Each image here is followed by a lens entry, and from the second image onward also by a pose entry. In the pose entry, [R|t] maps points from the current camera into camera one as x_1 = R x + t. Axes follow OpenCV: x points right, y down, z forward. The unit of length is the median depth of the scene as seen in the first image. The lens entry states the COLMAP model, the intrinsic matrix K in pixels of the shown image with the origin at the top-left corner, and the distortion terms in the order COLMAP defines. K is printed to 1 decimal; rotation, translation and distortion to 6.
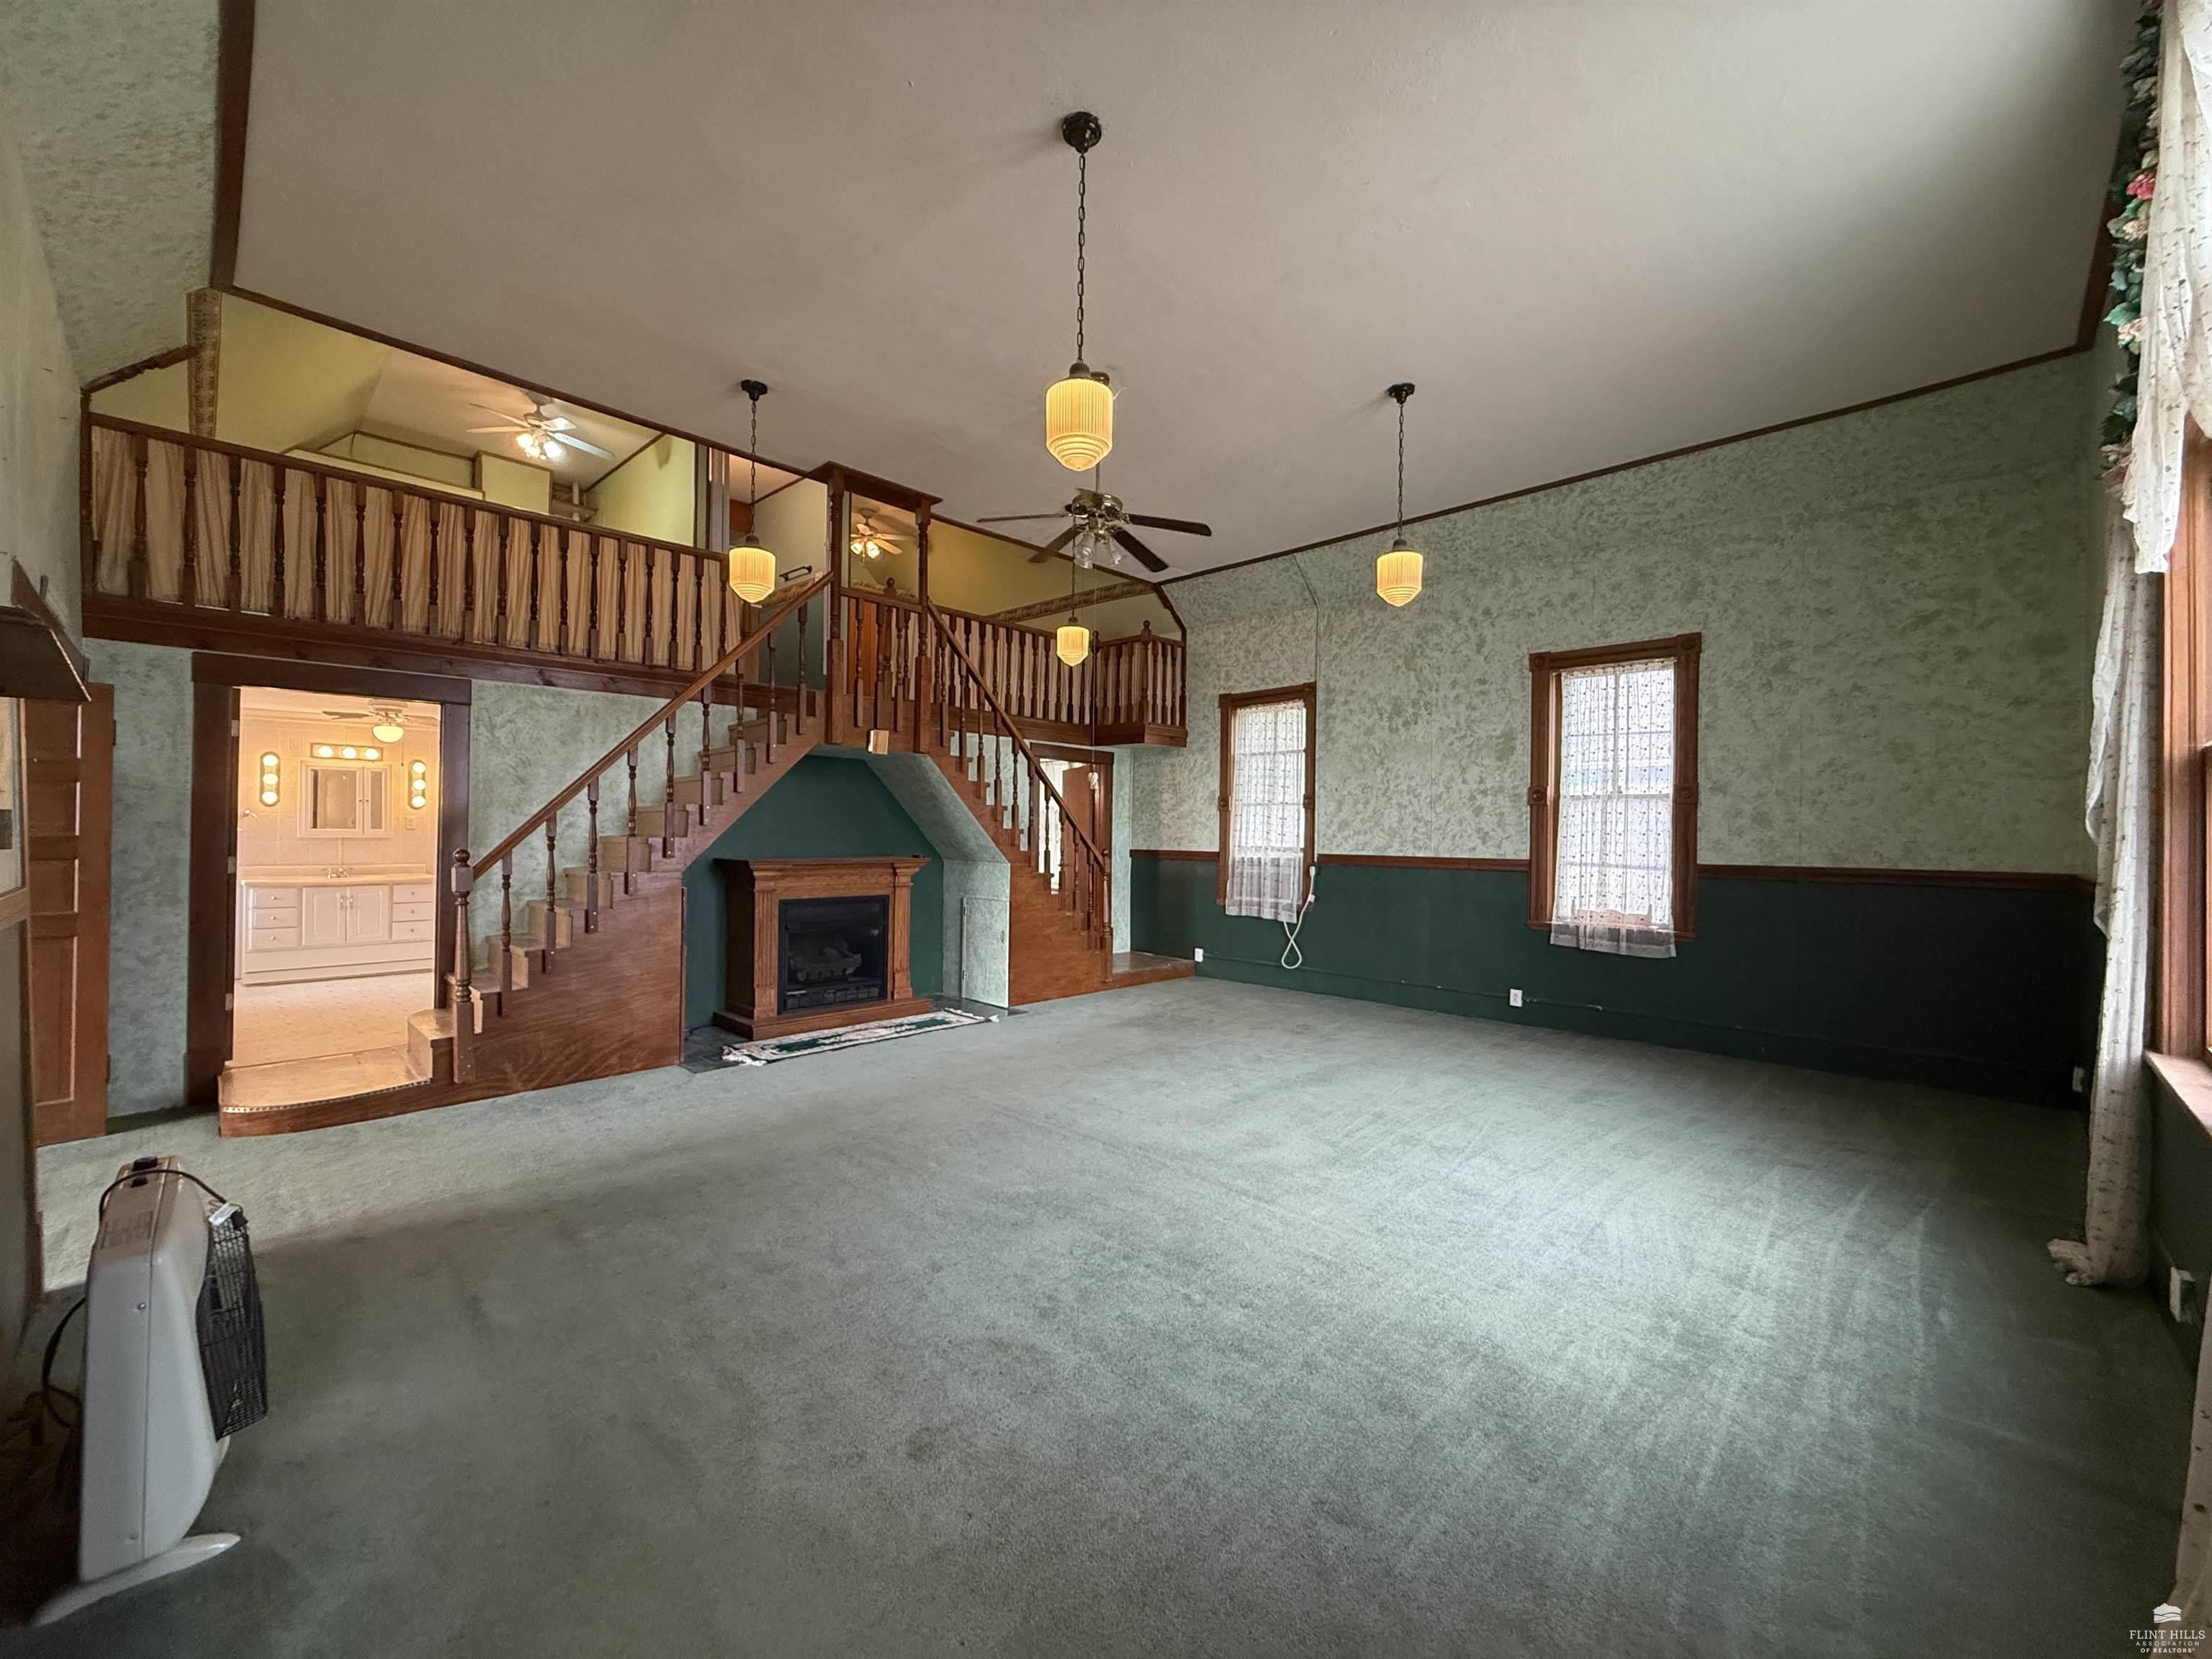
lens RADIAL K [[885.3, 0, 1107.2], [0, 885.3, 826.9], [0, 0, 1]] dist [-0.000247, 0.000110]
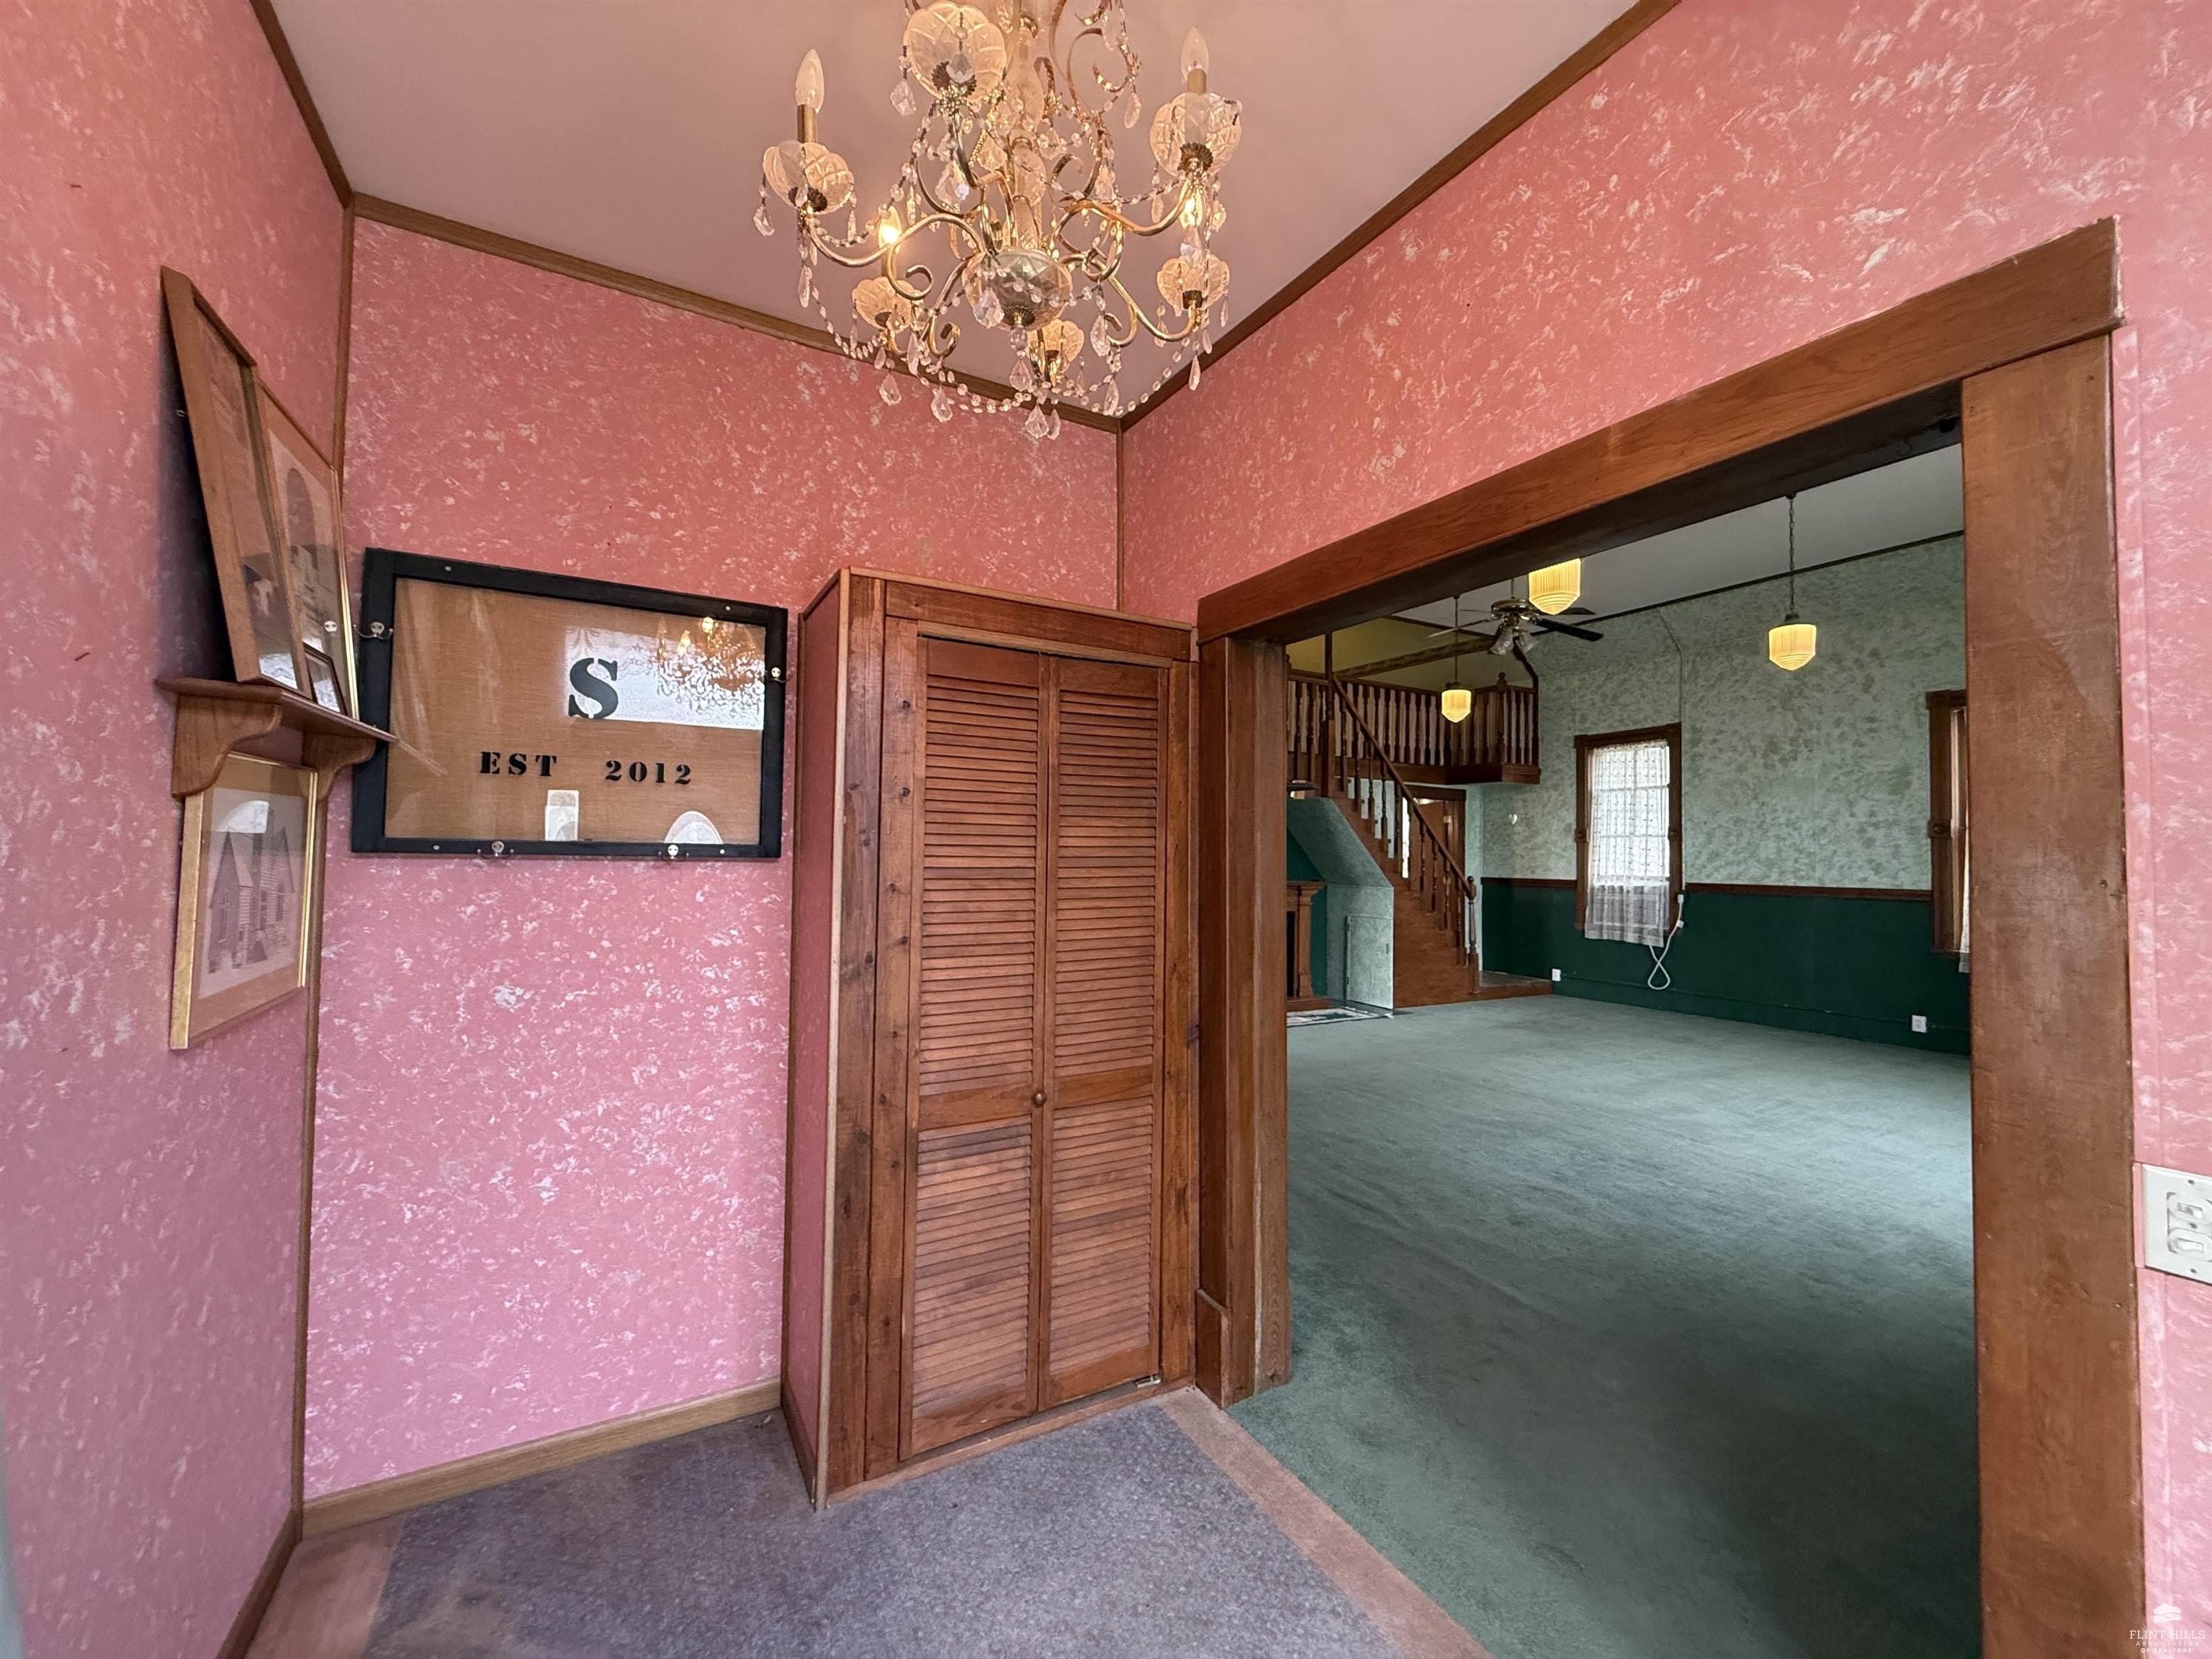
lens RADIAL K [[885.3, 0, 1100.8], [0, 885.3, 826.1], [0, 0, 1]] dist [-0.000247, 0.000110]
pose [[0.955687, -0.006959, -0.294301, -0.138148], [-0.002698, 0.999472, -0.032394, -0.001648], [0.294371, 0.031752, 0.955164, -0.262042]]
